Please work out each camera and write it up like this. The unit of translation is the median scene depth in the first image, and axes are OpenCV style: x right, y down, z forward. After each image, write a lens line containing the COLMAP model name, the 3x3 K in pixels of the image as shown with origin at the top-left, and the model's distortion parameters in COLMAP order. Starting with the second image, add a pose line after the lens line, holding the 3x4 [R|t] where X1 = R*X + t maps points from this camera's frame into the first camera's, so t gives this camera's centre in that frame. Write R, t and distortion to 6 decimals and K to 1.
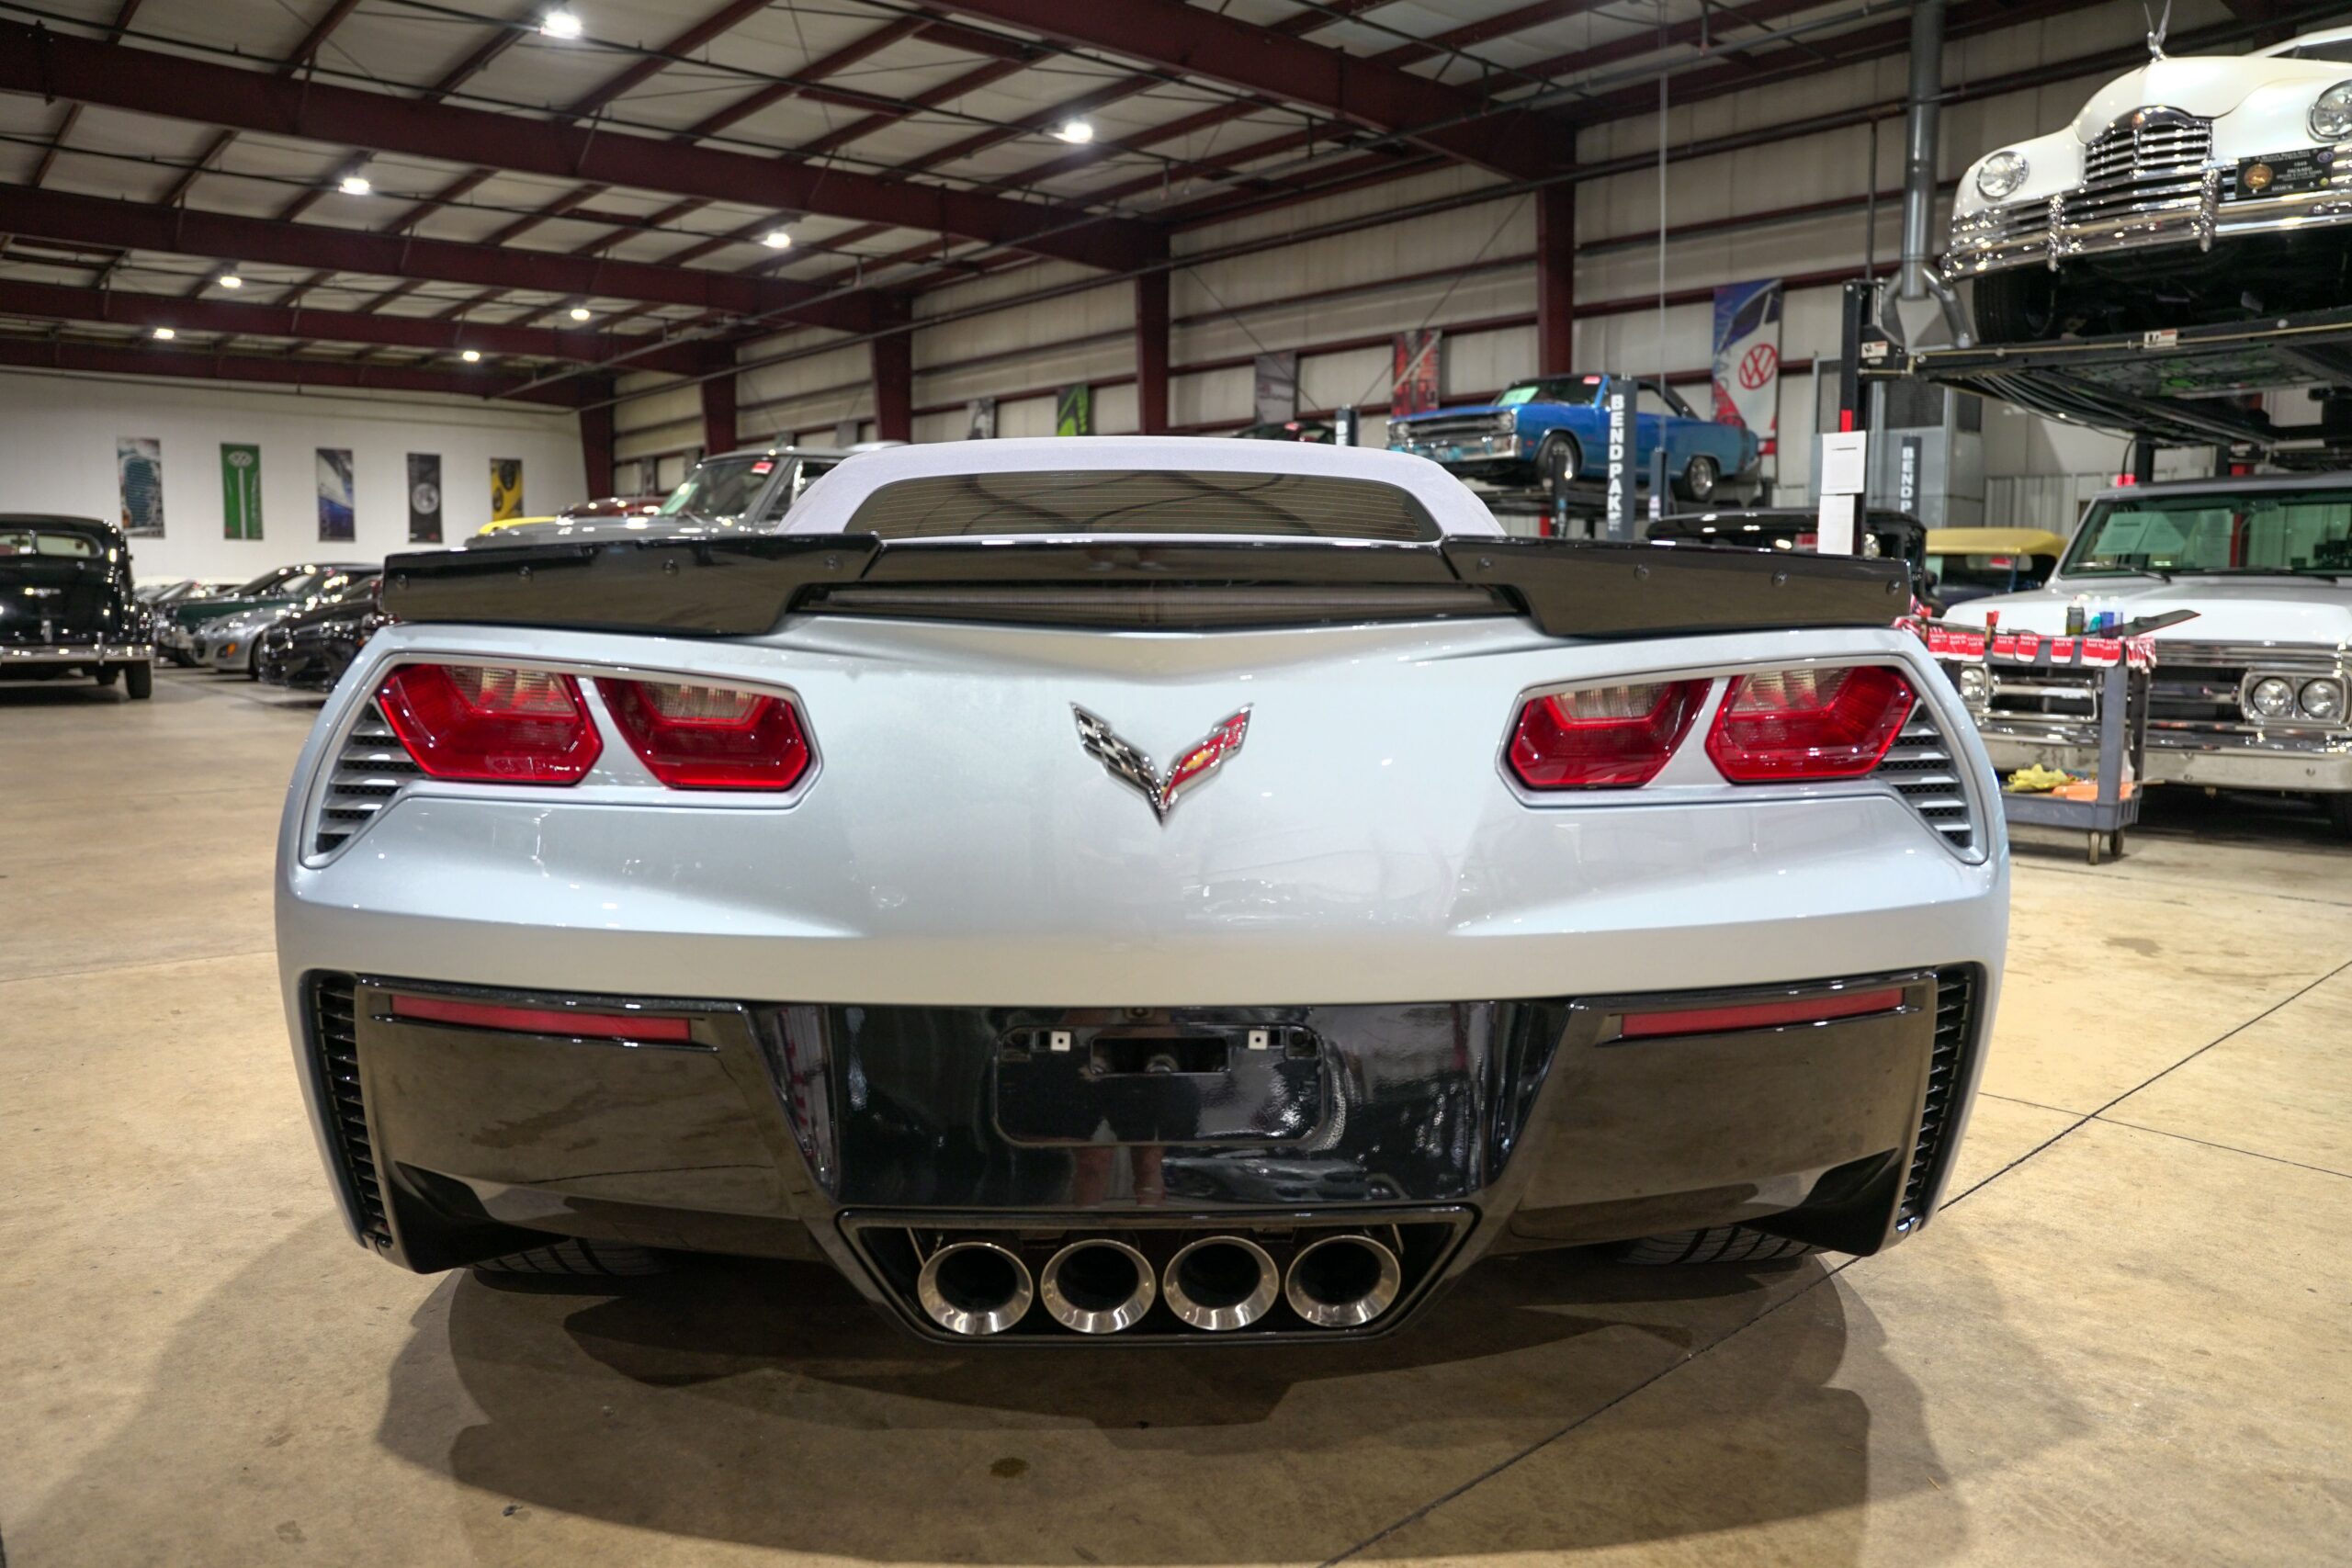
lens RADIAL K [[1605.0, 0, 1179.5], [0, 1605.0, 792.5], [0, 0, 1]] dist [-0.133549, 0.100410]
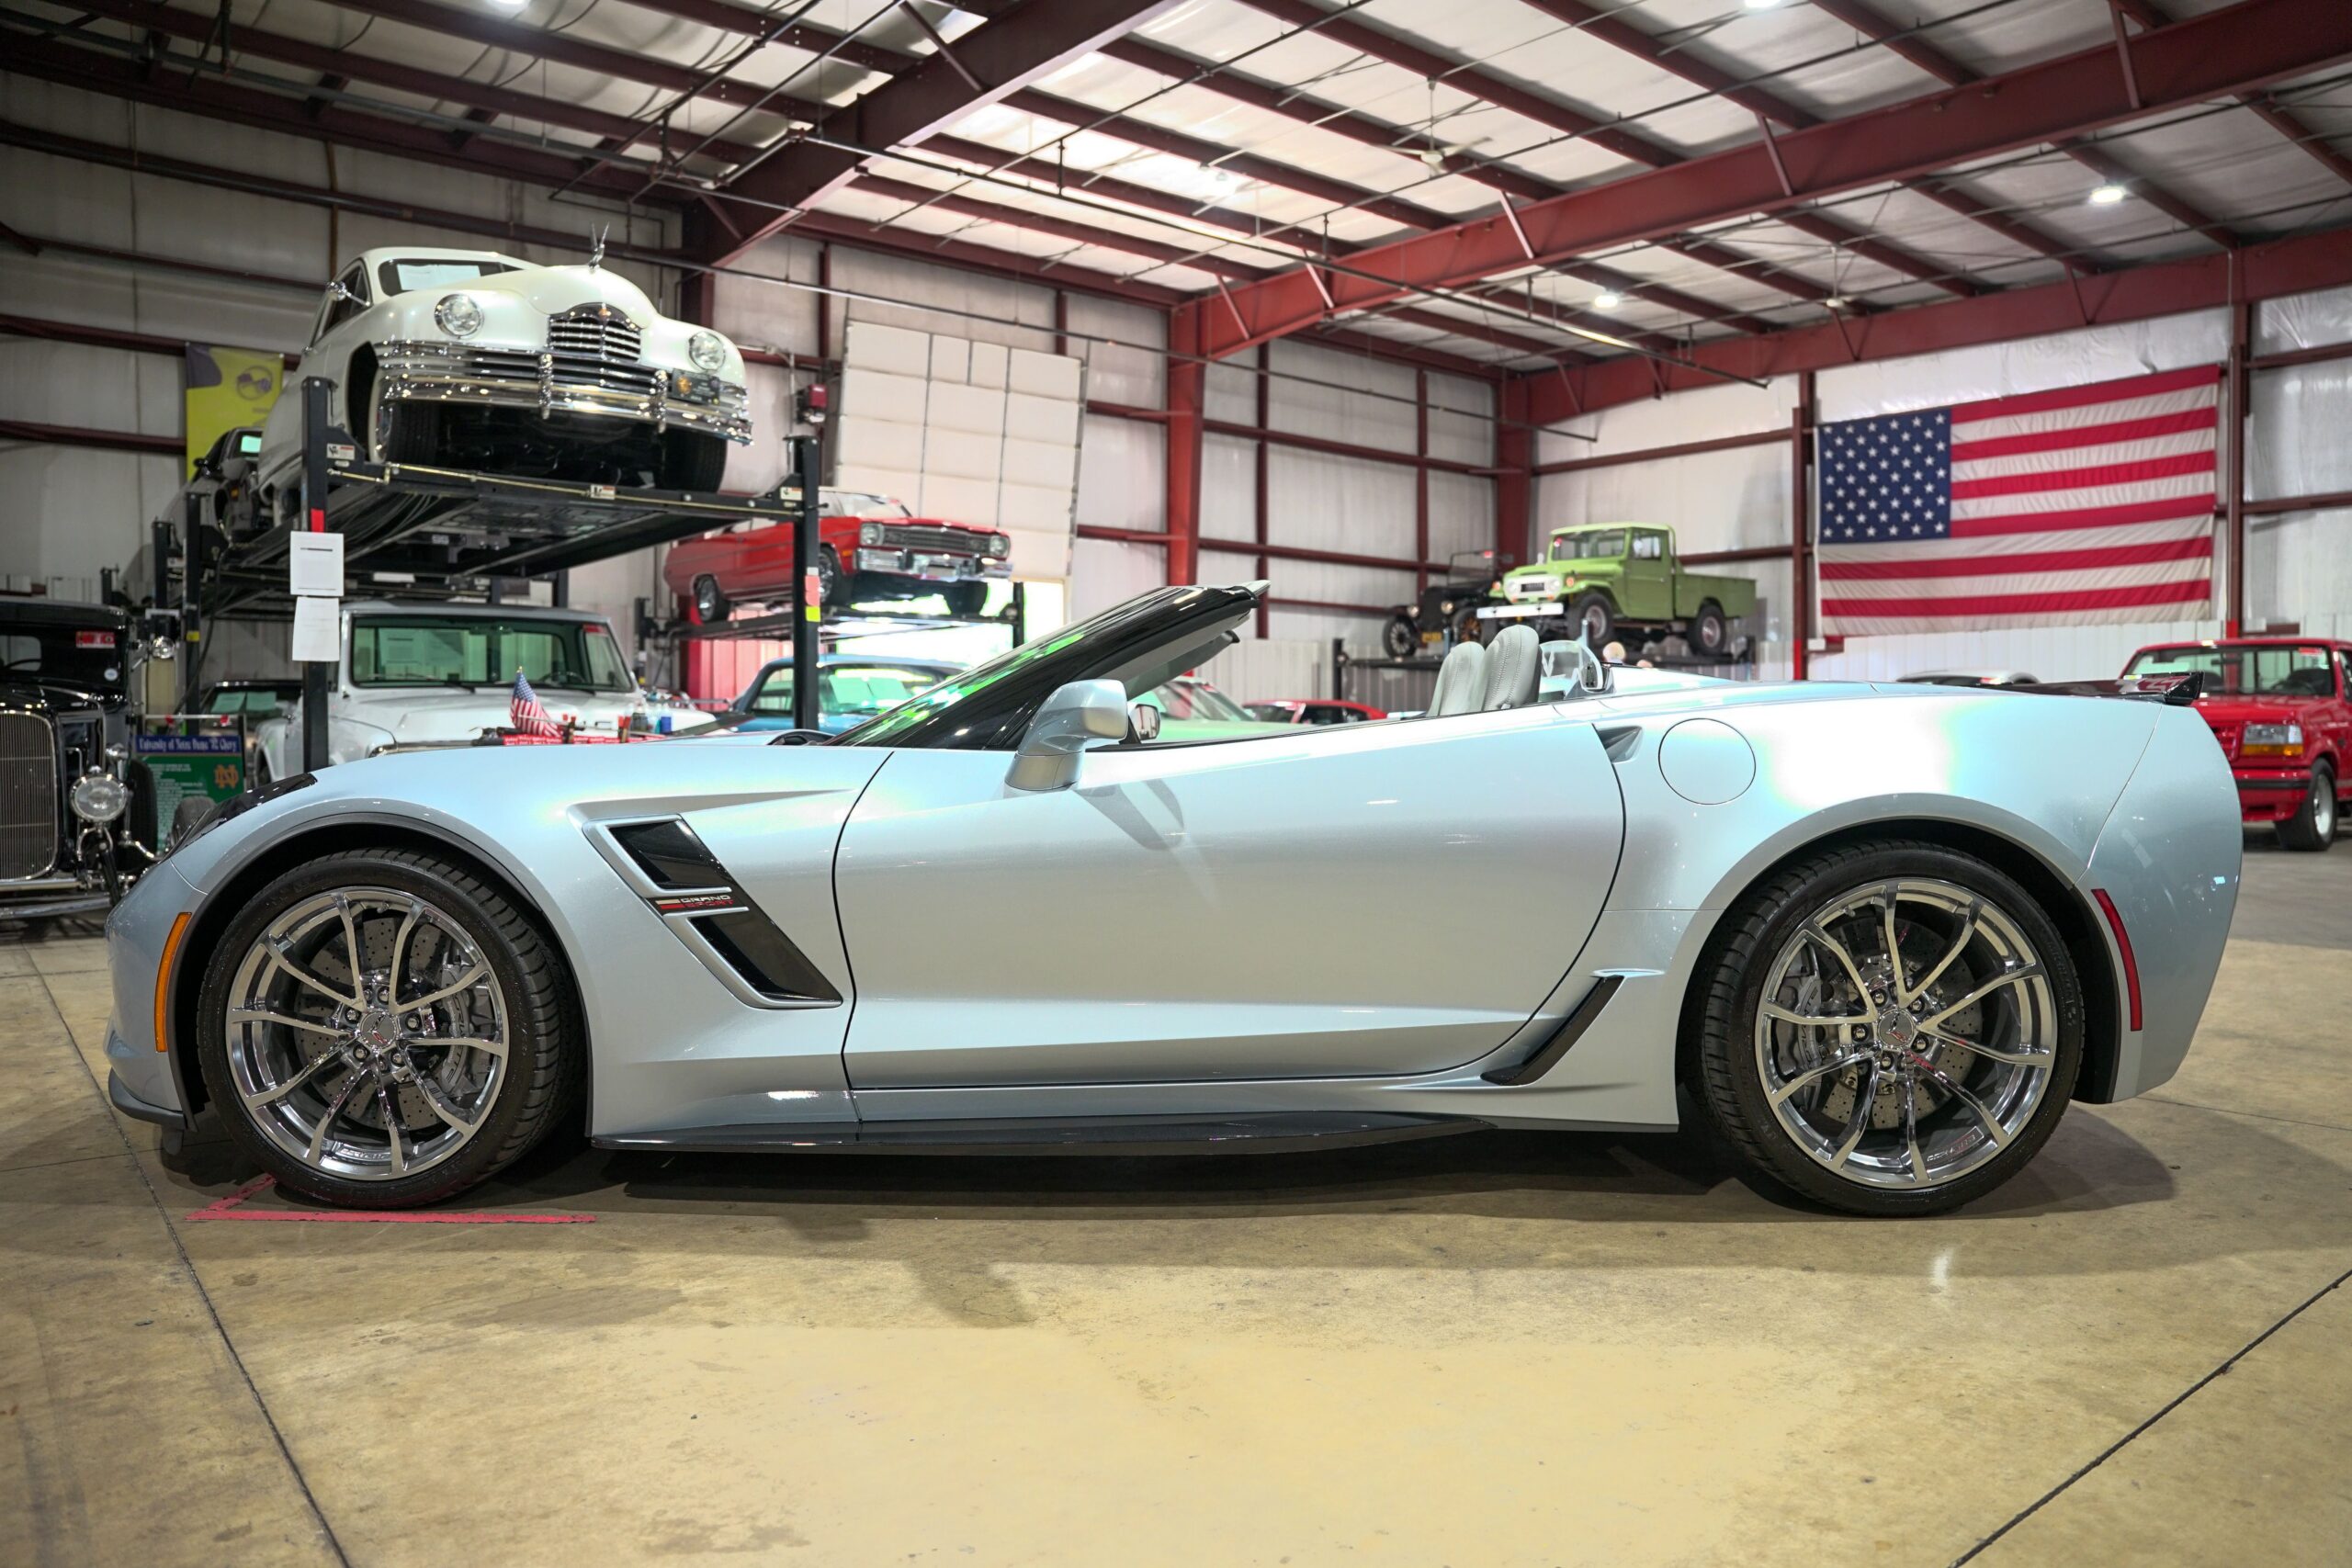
lens RADIAL K [[1606.2, 0, 1188.2], [0, 1606.2, 782.8], [0, 0, 1]] dist [-0.123991, 0.087000]
pose [[0.034873, -0.033065, 0.998845, -0.170923], [0.115654, 0.992871, 0.028830, -0.014615], [-0.992677, 0.114515, 0.038449, 0.150651]]
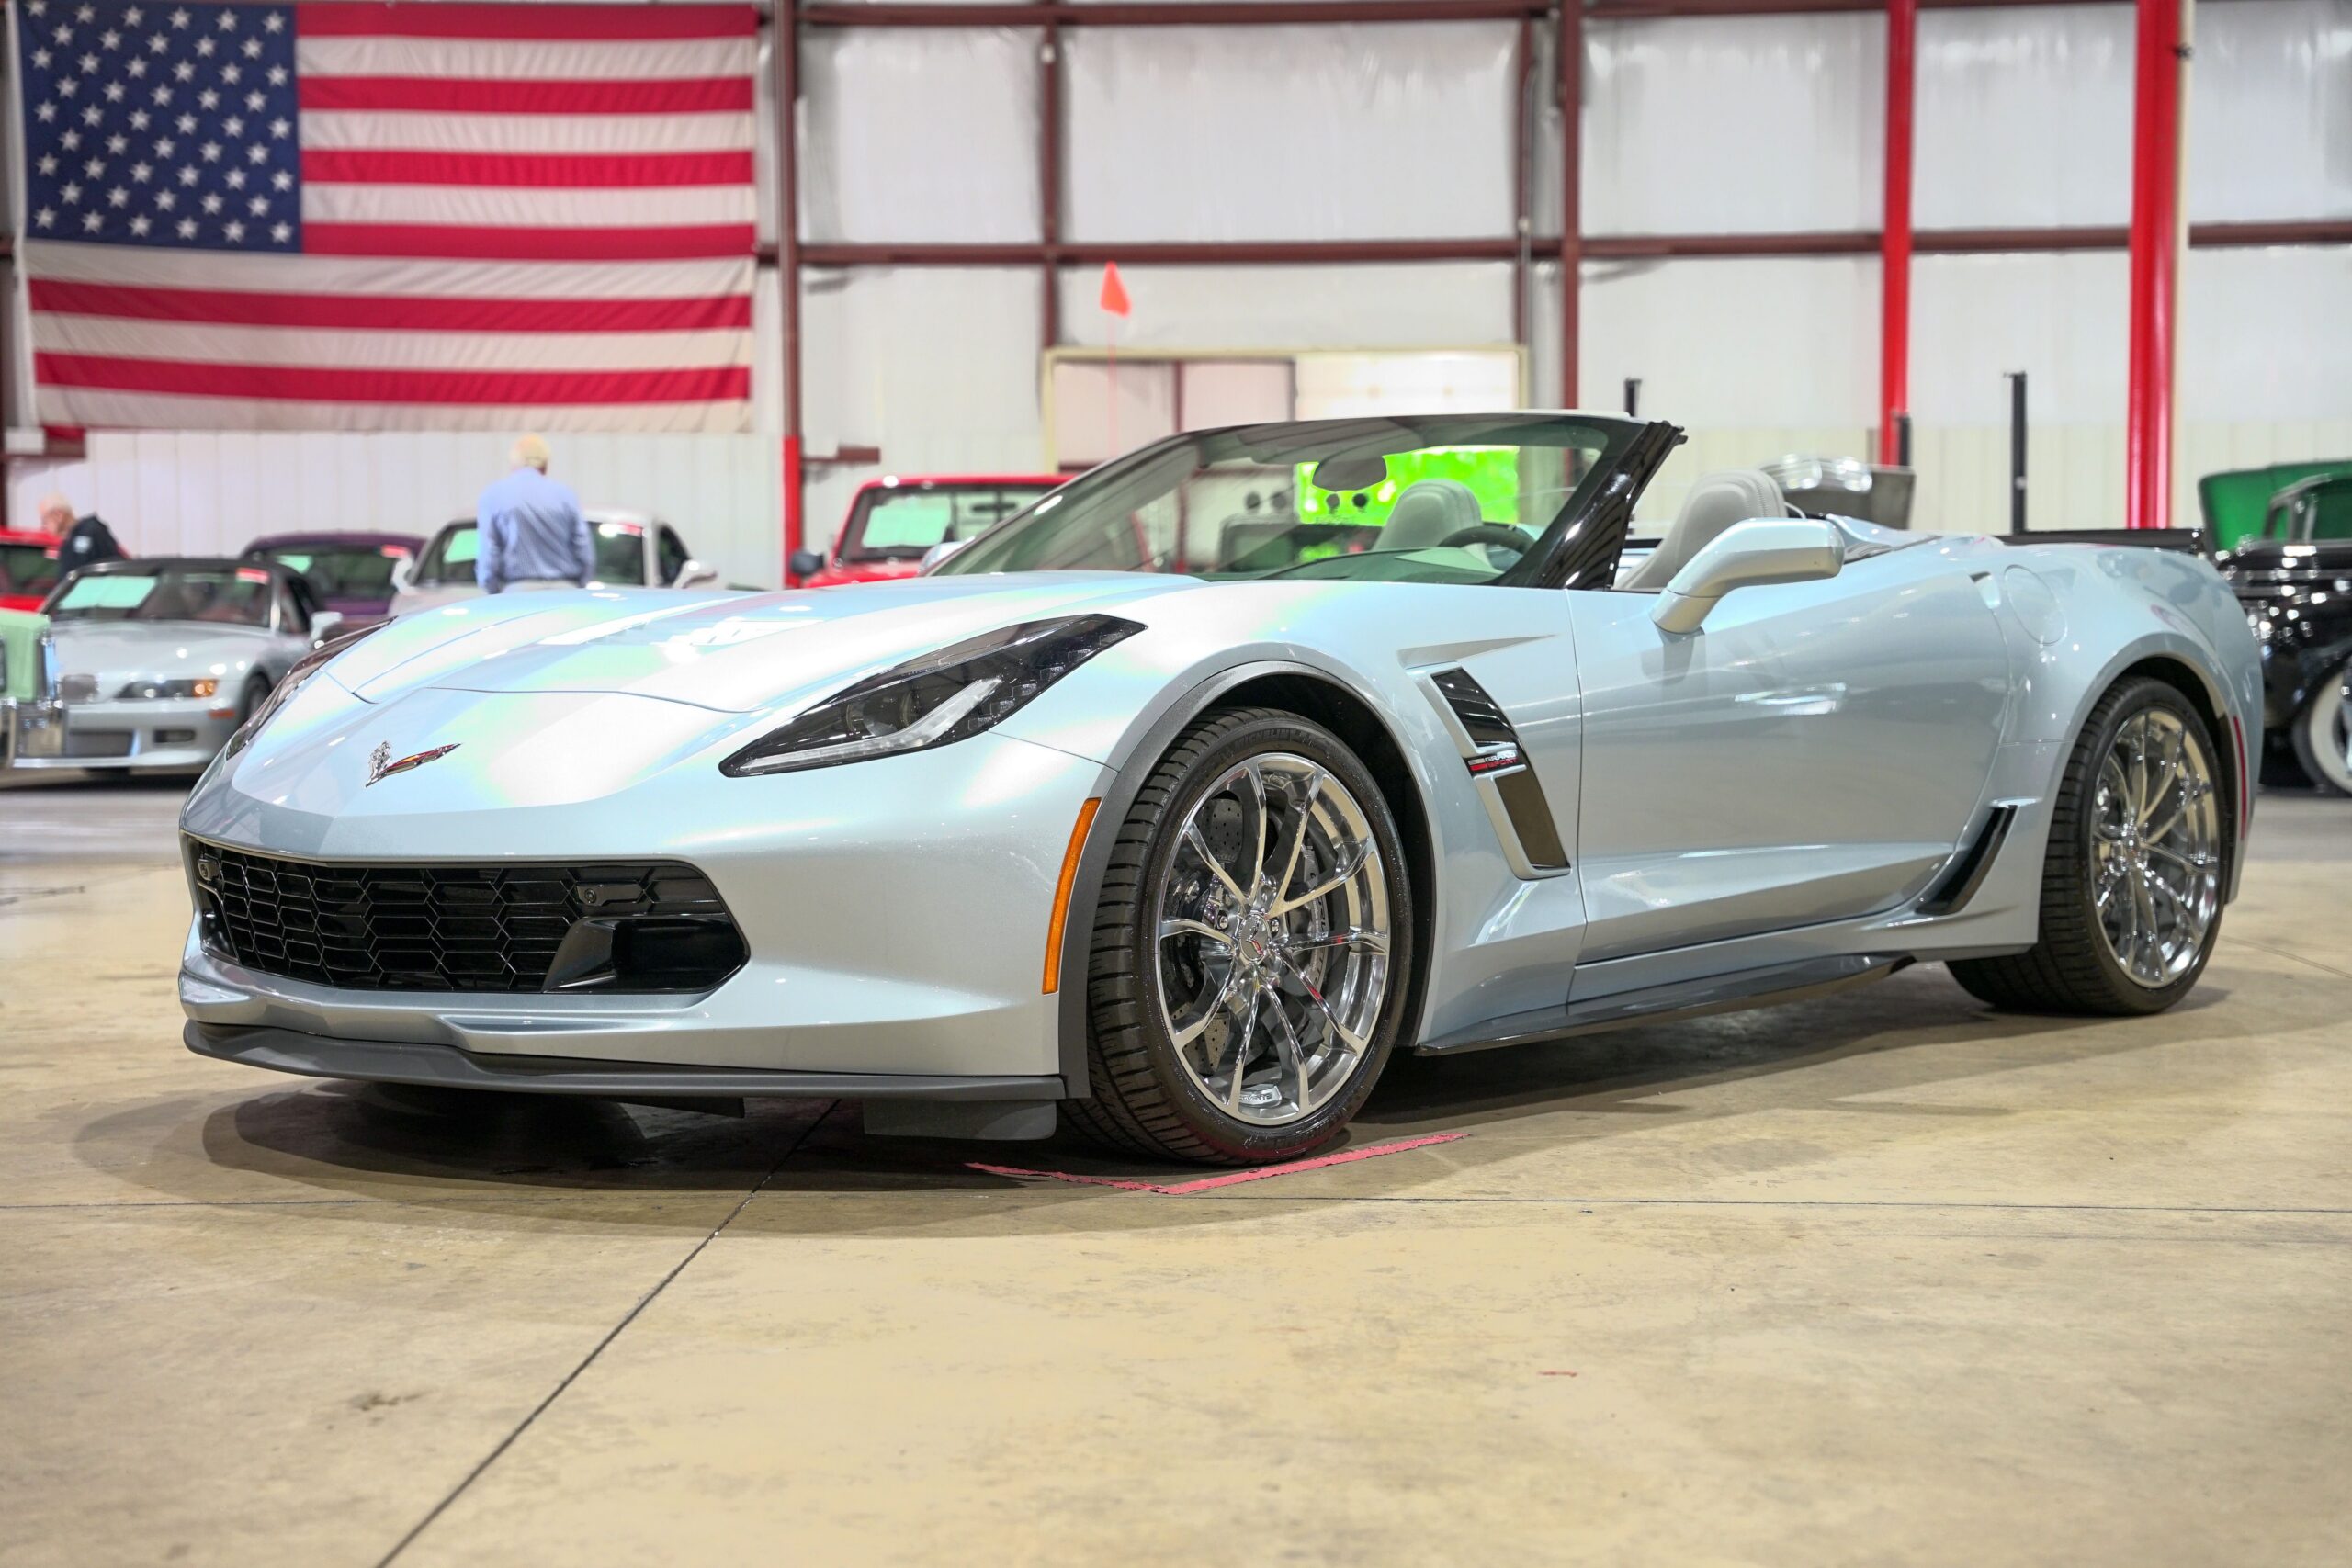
lens RADIAL K [[3446.2, 0, 1178.0], [0, 3446.2, 780.1], [0, 0, 1]] dist [0.272570, 0.000000]
pose [[-0.735456, -0.029537, 0.676928, -0.193828], [0.077722, 0.988778, 0.127586, -0.037555], [-0.673100, 0.146446, -0.724907, 0.388092]]
